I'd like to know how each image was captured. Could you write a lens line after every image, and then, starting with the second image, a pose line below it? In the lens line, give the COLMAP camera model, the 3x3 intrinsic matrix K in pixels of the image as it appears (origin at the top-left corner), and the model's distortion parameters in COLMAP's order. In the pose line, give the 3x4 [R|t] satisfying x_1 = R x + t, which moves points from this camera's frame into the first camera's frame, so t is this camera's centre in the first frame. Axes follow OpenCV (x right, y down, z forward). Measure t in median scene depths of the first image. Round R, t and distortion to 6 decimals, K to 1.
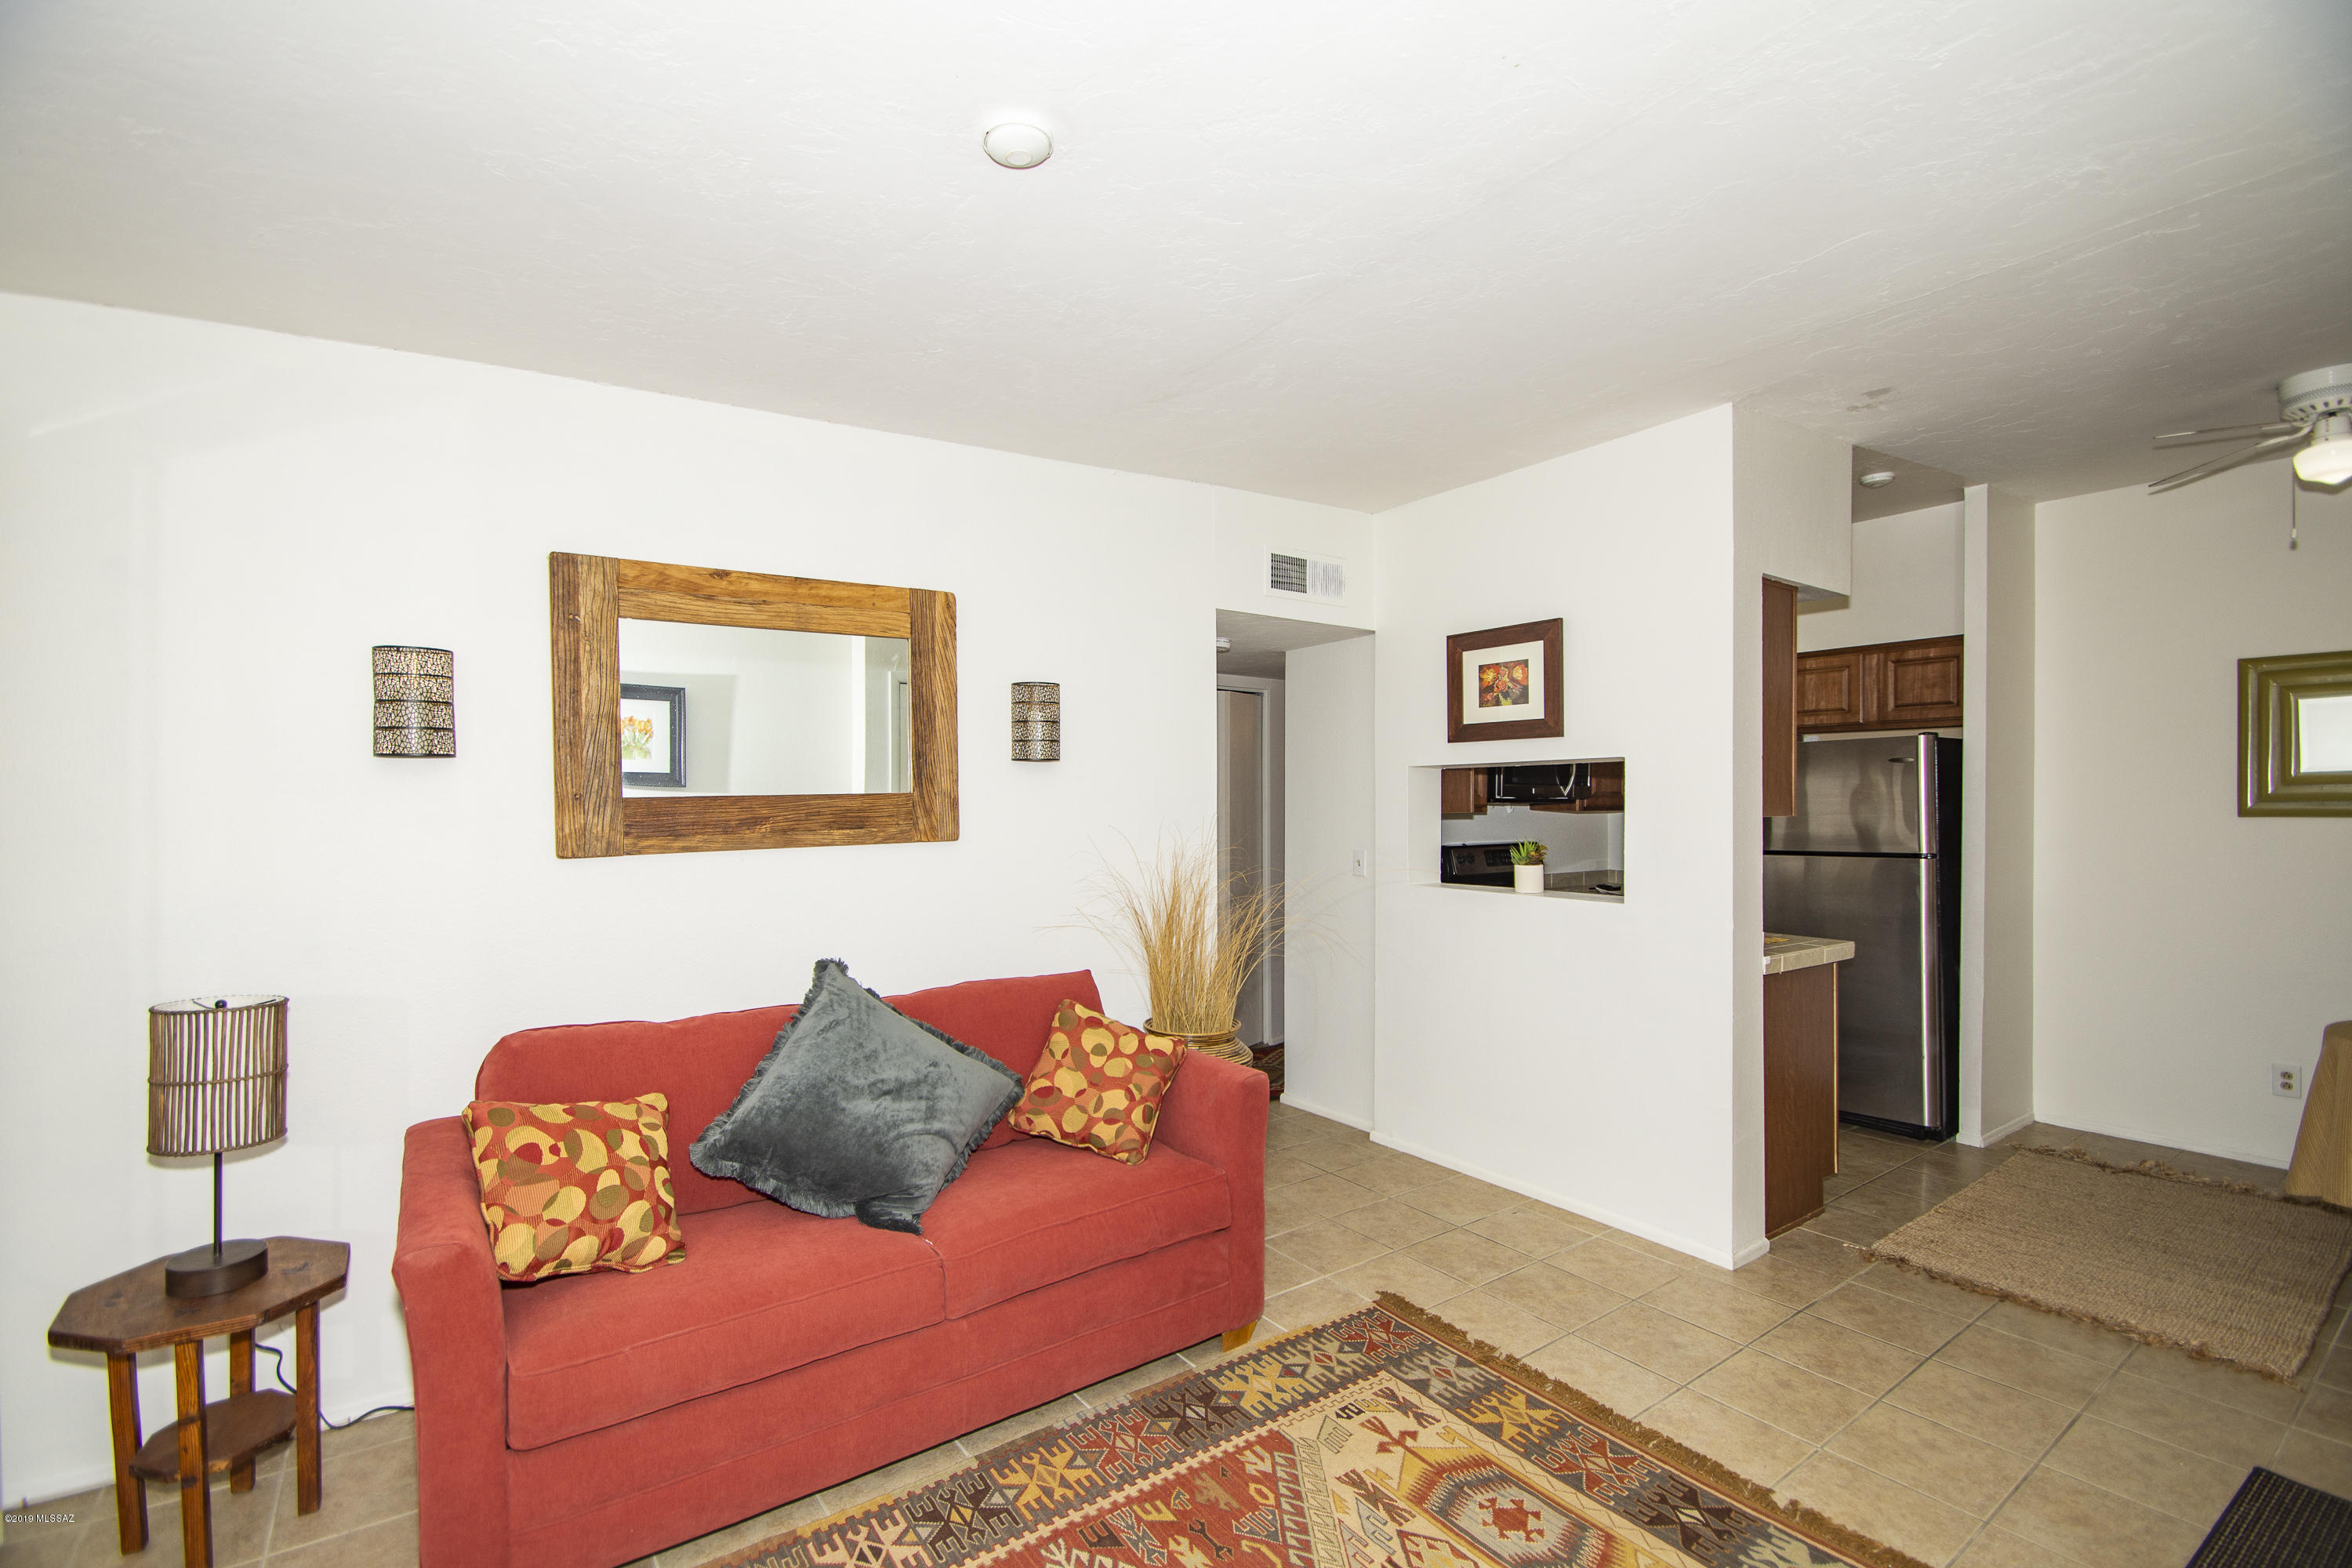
lens RADIAL K [[1071.2, 0, 1165.7], [0, 1071.2, 788.1], [0, 0, 1]] dist [0.001857, -0.012578]
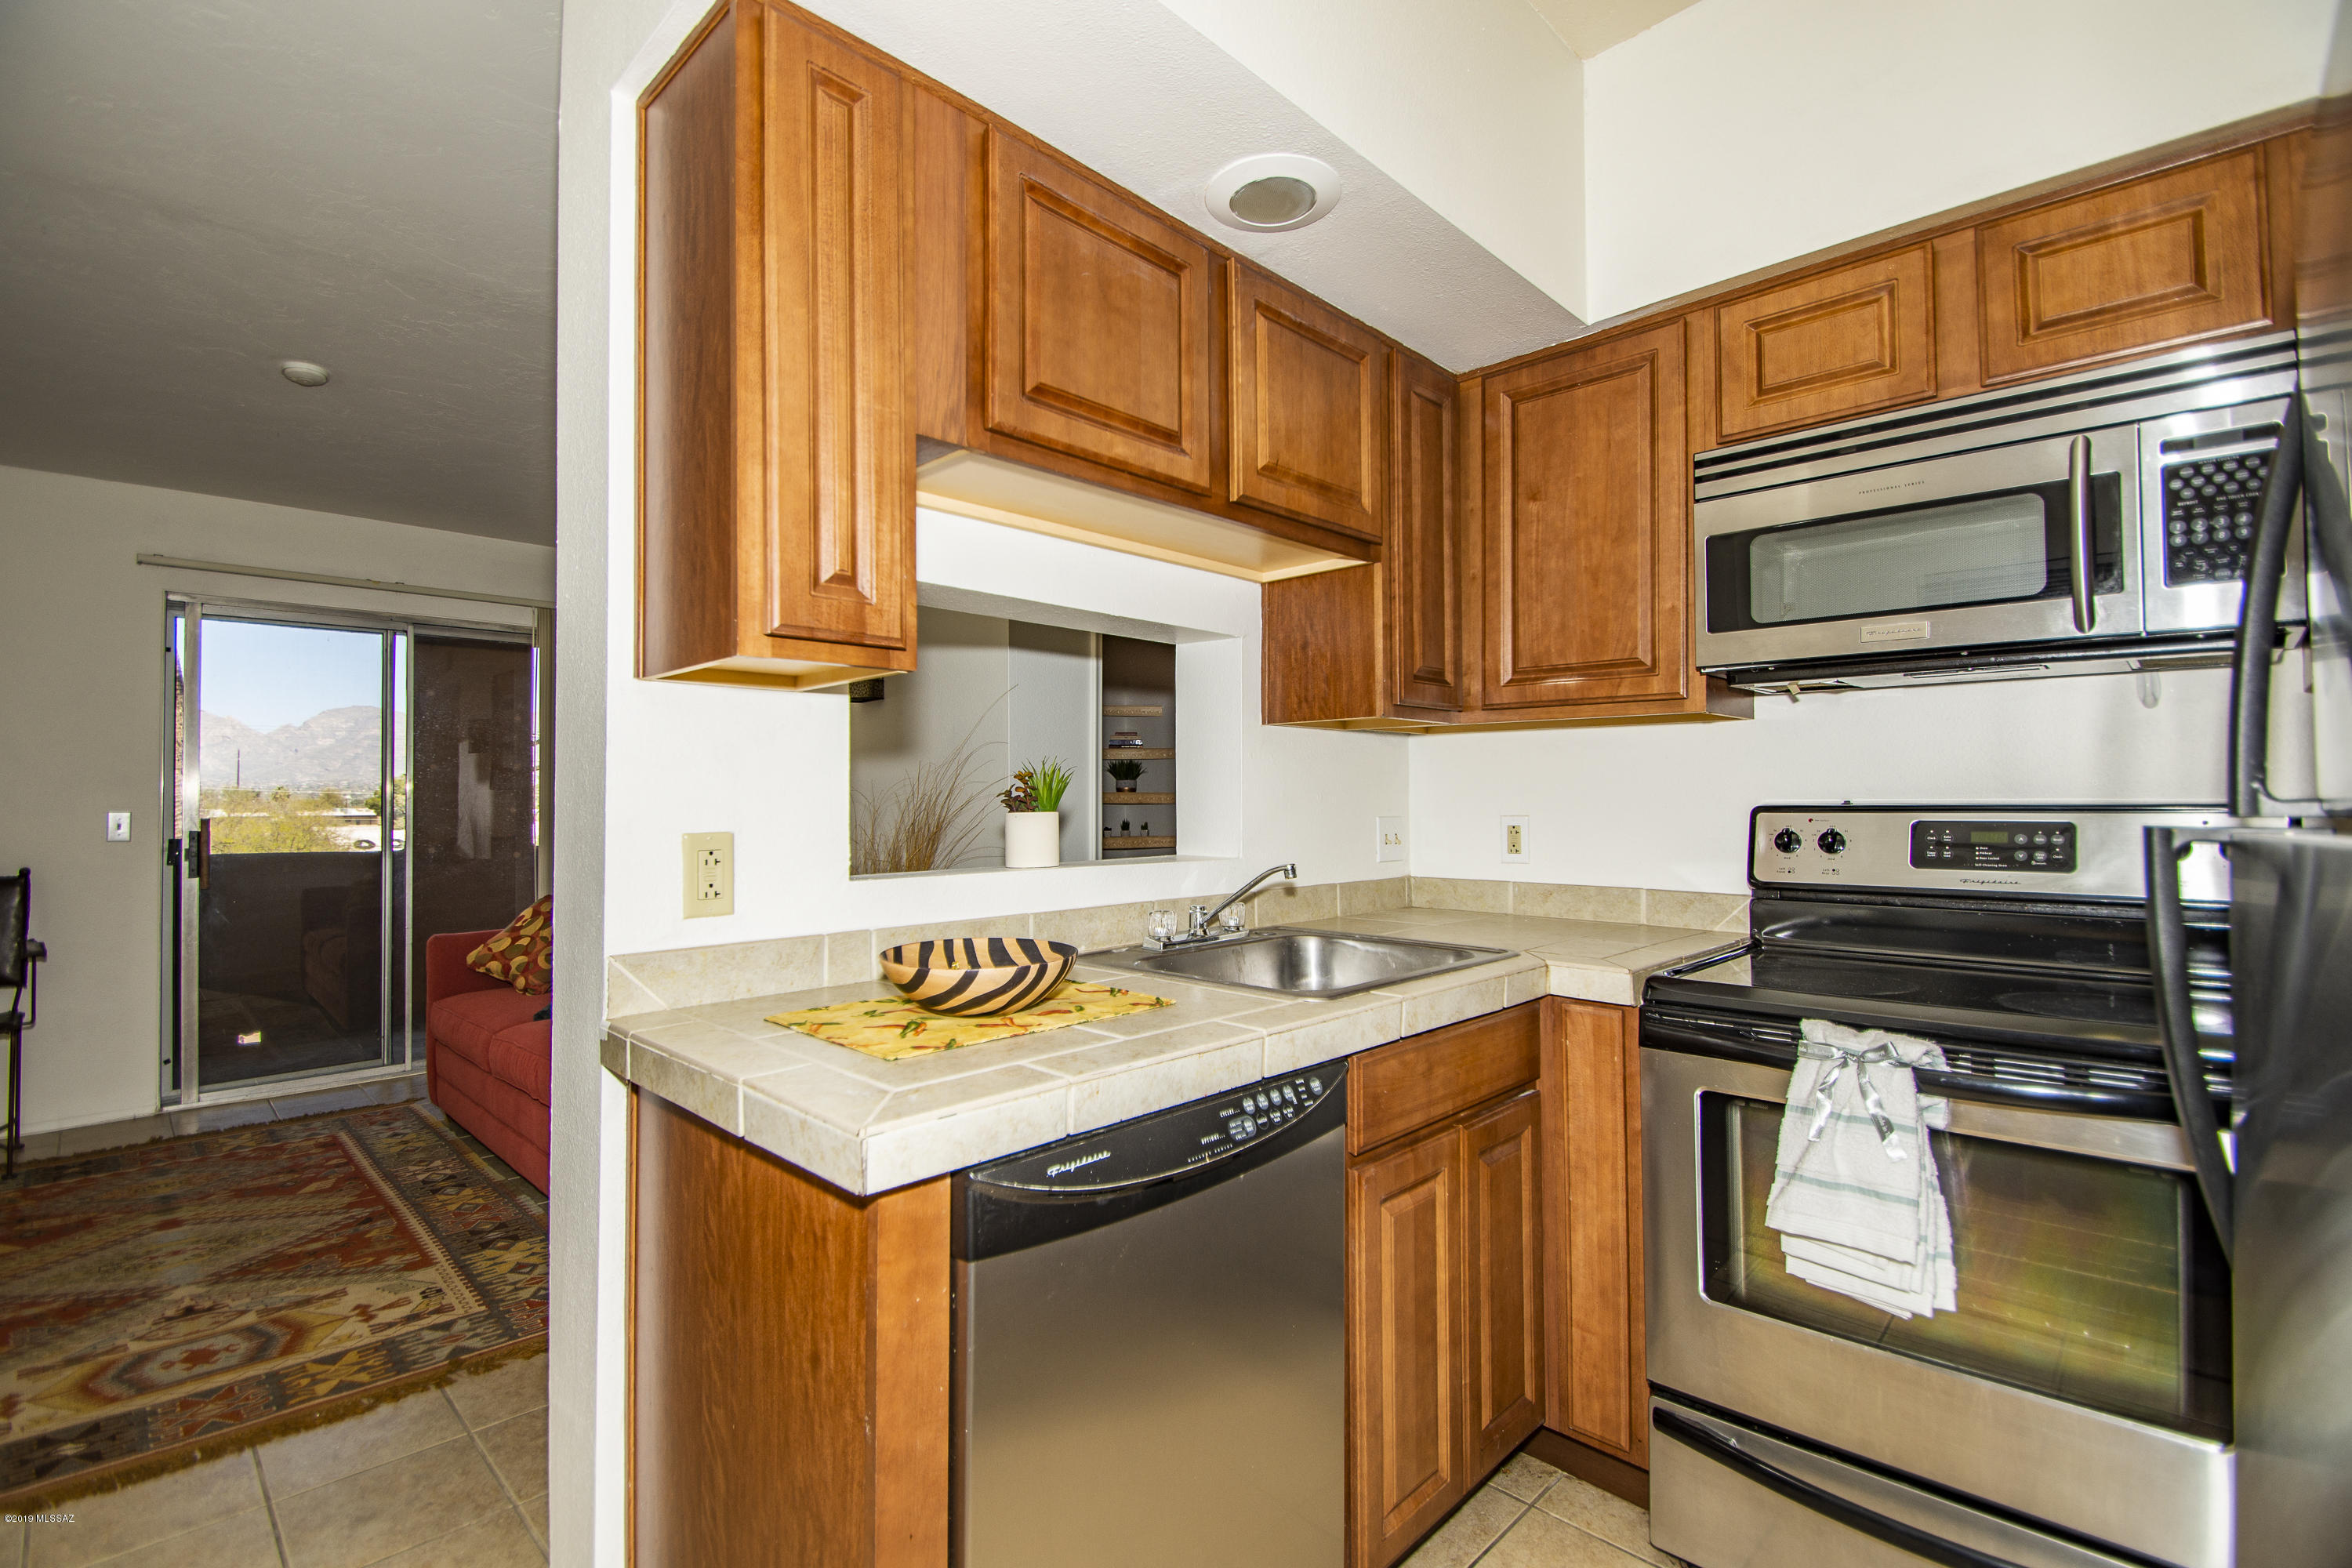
lens RADIAL K [[1071.2, 0, 1158.8], [0, 1071.2, 783.7], [0, 0, 1]] dist [0.001857, -0.012578]
pose [[0.168648, -0.007734, -0.985646, 1.398602], [-0.002975, 0.999961, -0.008355, 0.080080], [0.985672, 0.004341, 0.168618, 1.587100]]
